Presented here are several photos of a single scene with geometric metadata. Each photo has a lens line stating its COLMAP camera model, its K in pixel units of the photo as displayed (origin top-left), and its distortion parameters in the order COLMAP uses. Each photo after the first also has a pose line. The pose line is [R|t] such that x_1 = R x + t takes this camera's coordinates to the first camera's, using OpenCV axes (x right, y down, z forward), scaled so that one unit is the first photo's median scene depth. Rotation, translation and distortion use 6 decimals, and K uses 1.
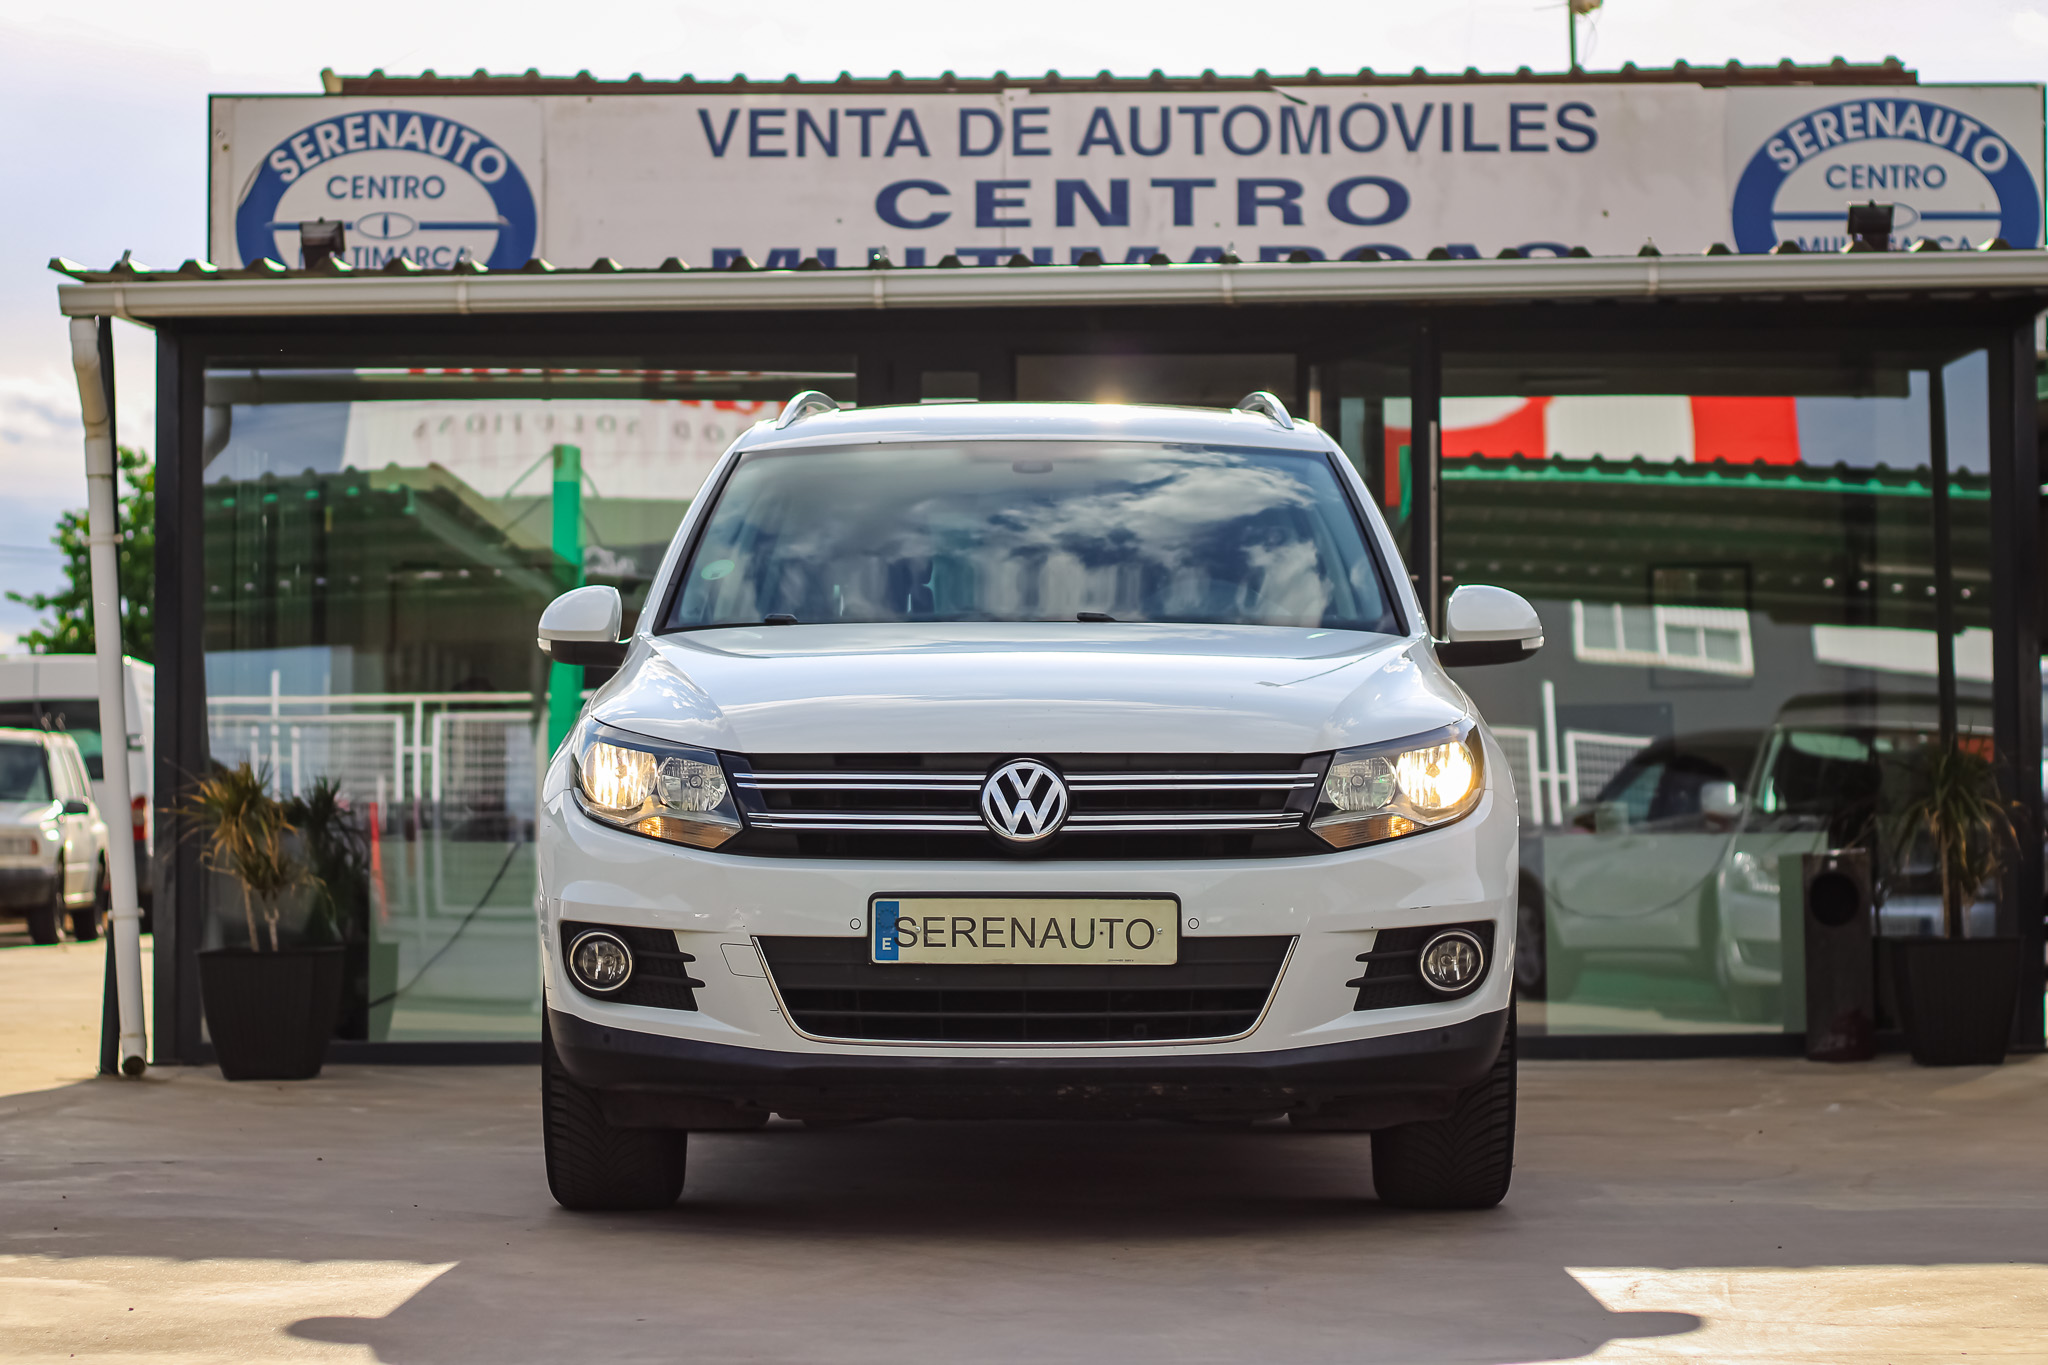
lens RADIAL K [[4776.1, 0, 1024.0], [0, 4776.1, 682.5], [0, 0, 1]] dist [-0.072776, 0.051849]
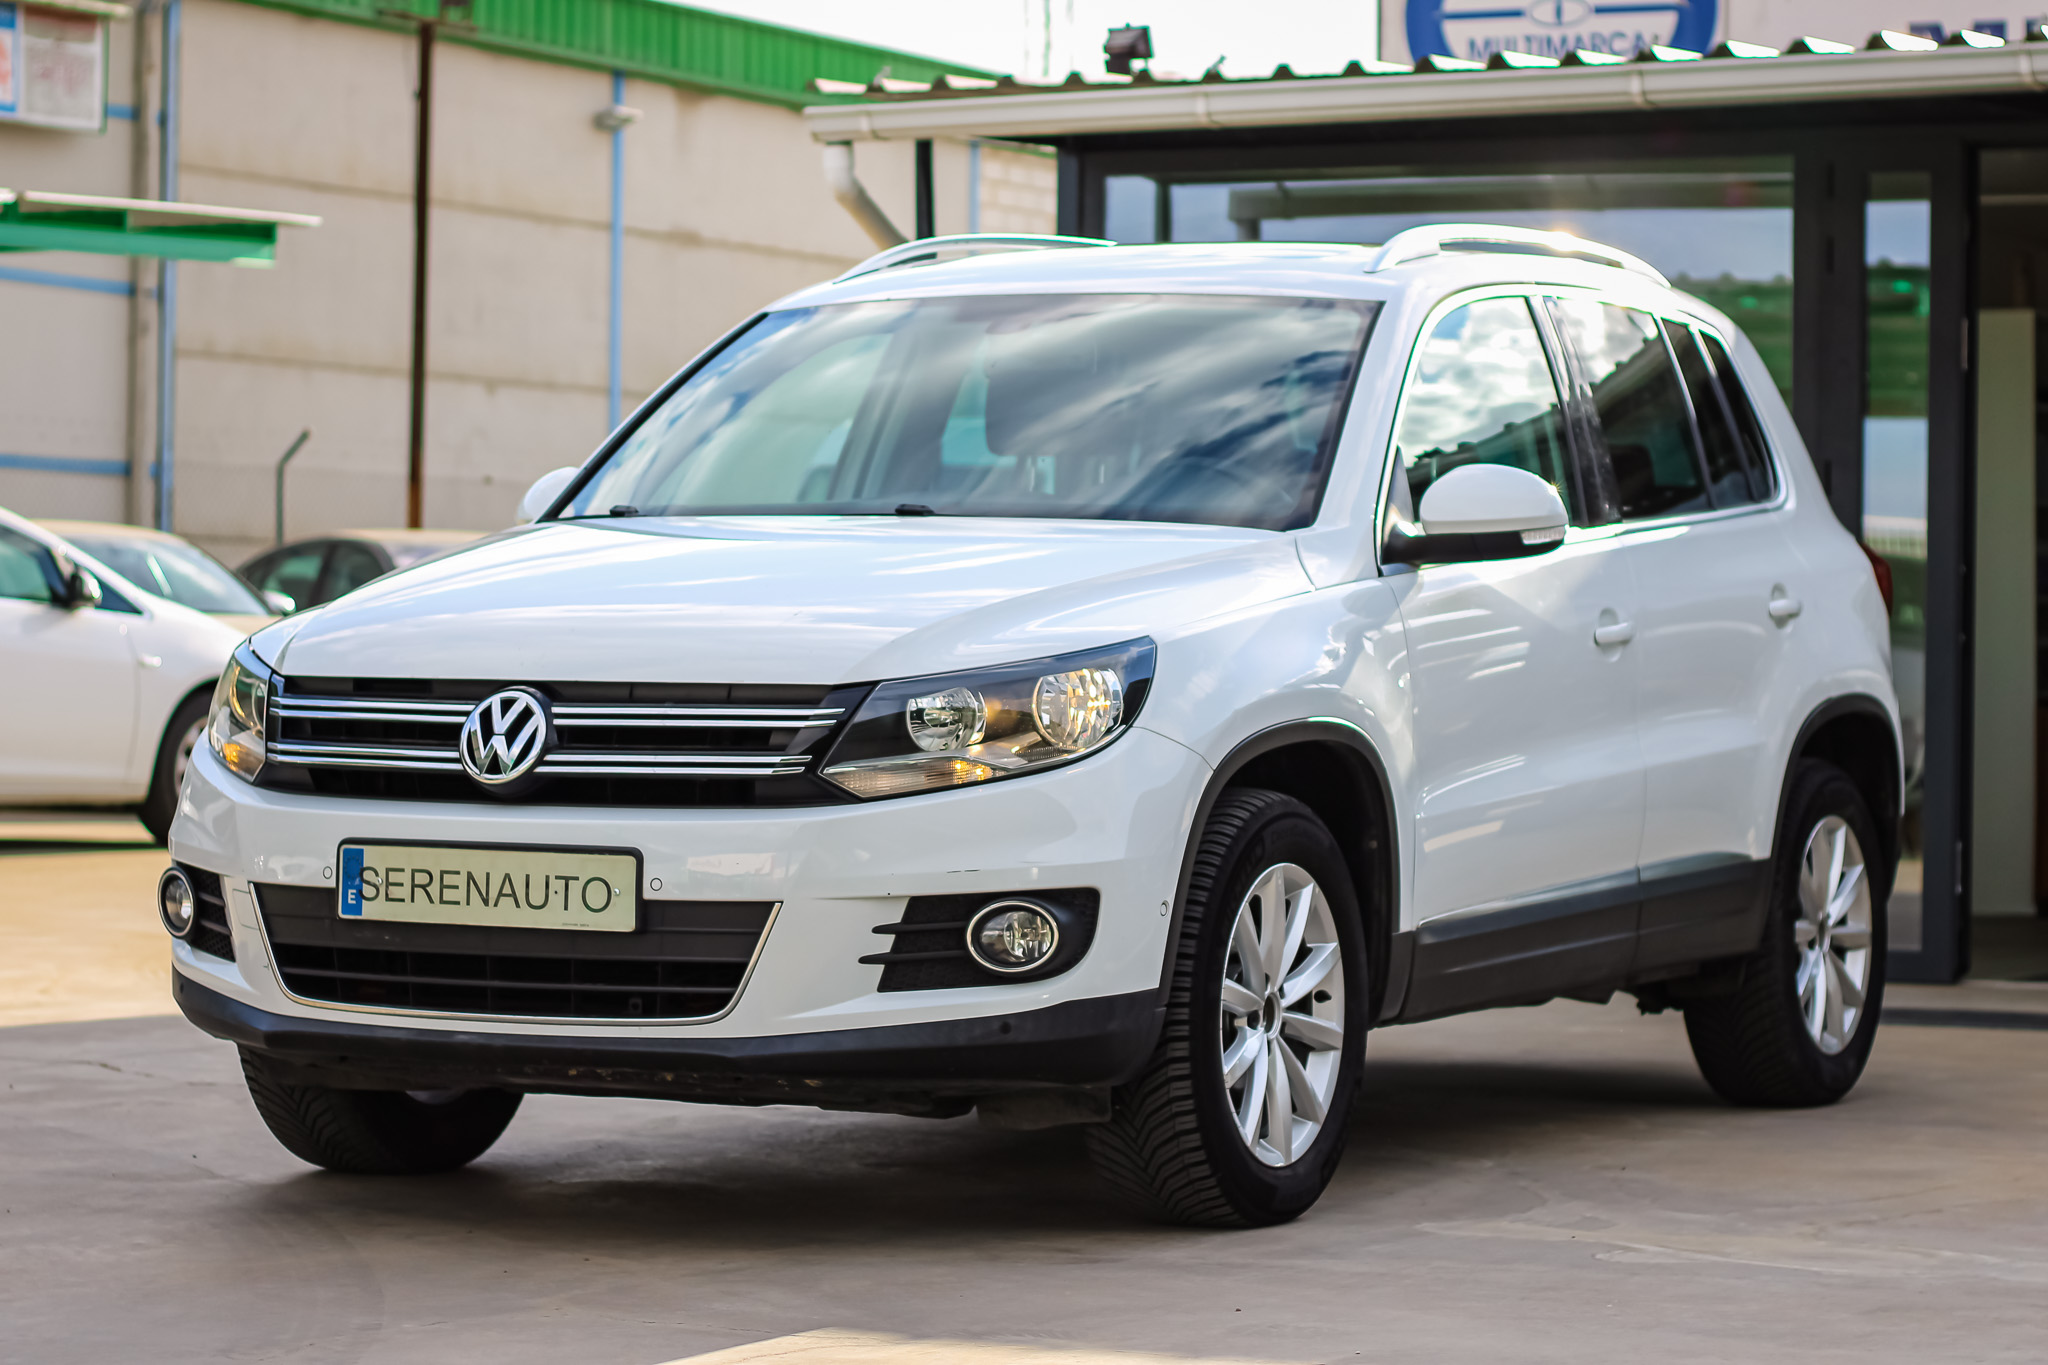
lens RADIAL K [[5183.2, 0, 1024.0], [0, 5183.2, 682.5], [0, 0, 1]] dist [0.066558, 0.969155]
pose [[0.911184, 0.014744, -0.411737, 0.472938], [0.001210, 0.999259, 0.038460, -0.020909], [0.411999, -0.035542, 0.910491, 0.184371]]
